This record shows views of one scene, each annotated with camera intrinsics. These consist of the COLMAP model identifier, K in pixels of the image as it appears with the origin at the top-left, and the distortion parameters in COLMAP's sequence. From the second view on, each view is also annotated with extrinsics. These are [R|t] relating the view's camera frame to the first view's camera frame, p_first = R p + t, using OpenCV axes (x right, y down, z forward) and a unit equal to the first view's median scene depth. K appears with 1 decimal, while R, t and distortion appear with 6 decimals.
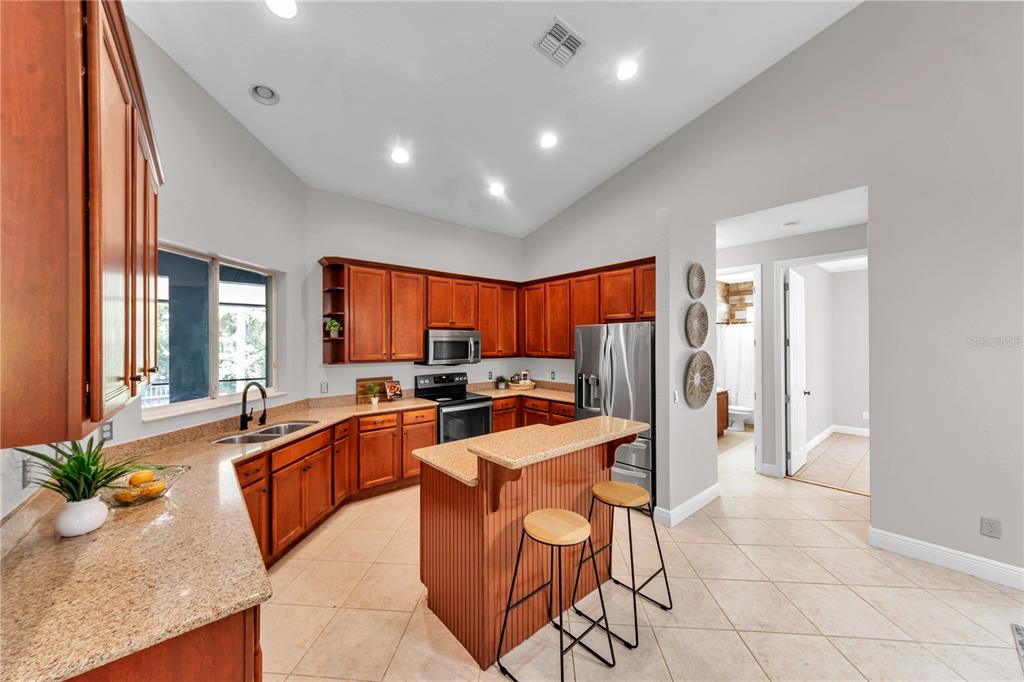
lens RADIAL K [[364.6, 0, 507.0], [0, 364.6, 343.4], [0, 0, 1]] dist [0.001407, -0.000575]
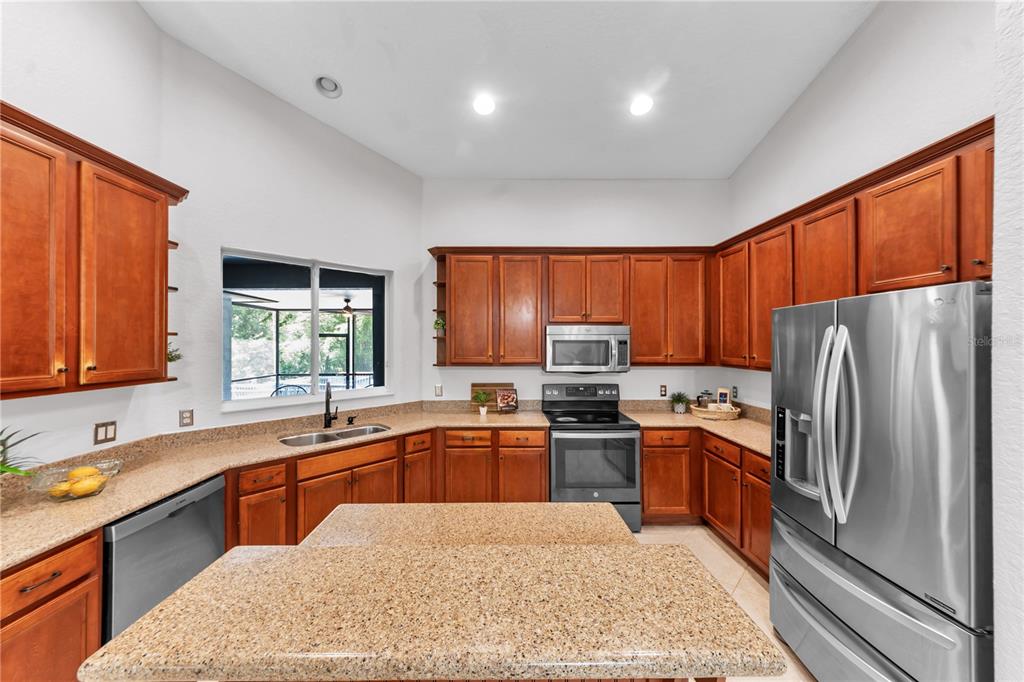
lens RADIAL K [[371.0, 0, 505.5], [0, 371.0, 342.9], [0, 0, 1]] dist [0.007560, -0.000214]
pose [[0.767099, 0.003212, -0.641521, 0.226806], [-0.002653, 0.999995, 0.001834, -0.002574], [0.641523, 0.000296, 0.767103, 0.365304]]
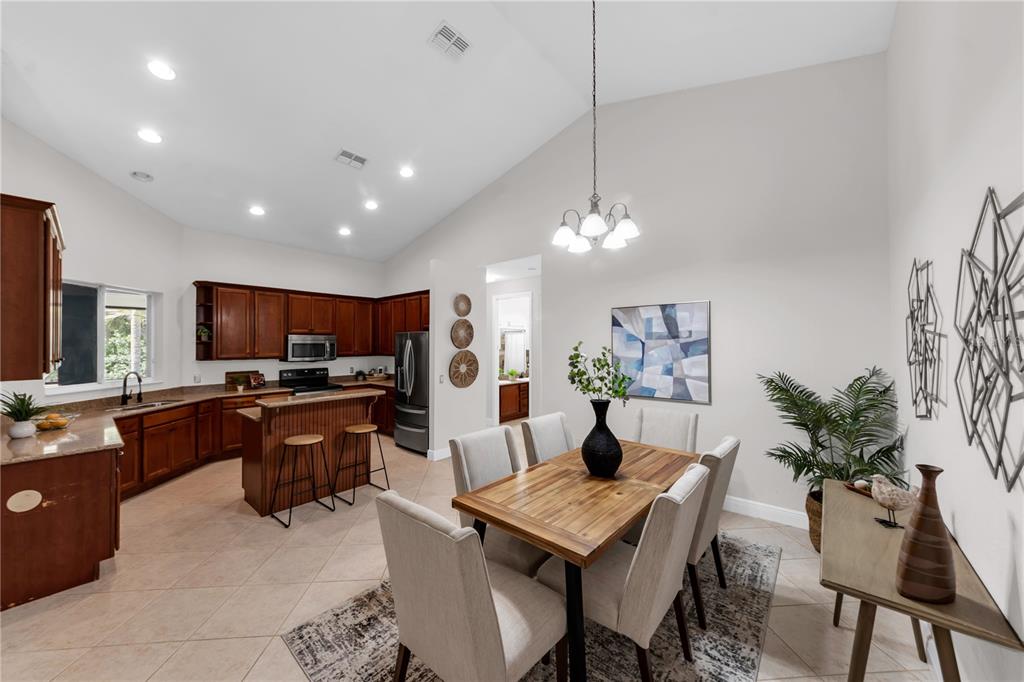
lens RADIAL K [[364.6, 0, 510.2], [0, 364.6, 342.7], [0, 0, 1]] dist [-0.007431, 0.000668]
pose [[0.986404, 0.002028, 0.164328, 0.384139], [-0.000934, 0.999977, -0.006738, -0.001130], [-0.164338, 0.006493, 0.986383, -0.463130]]
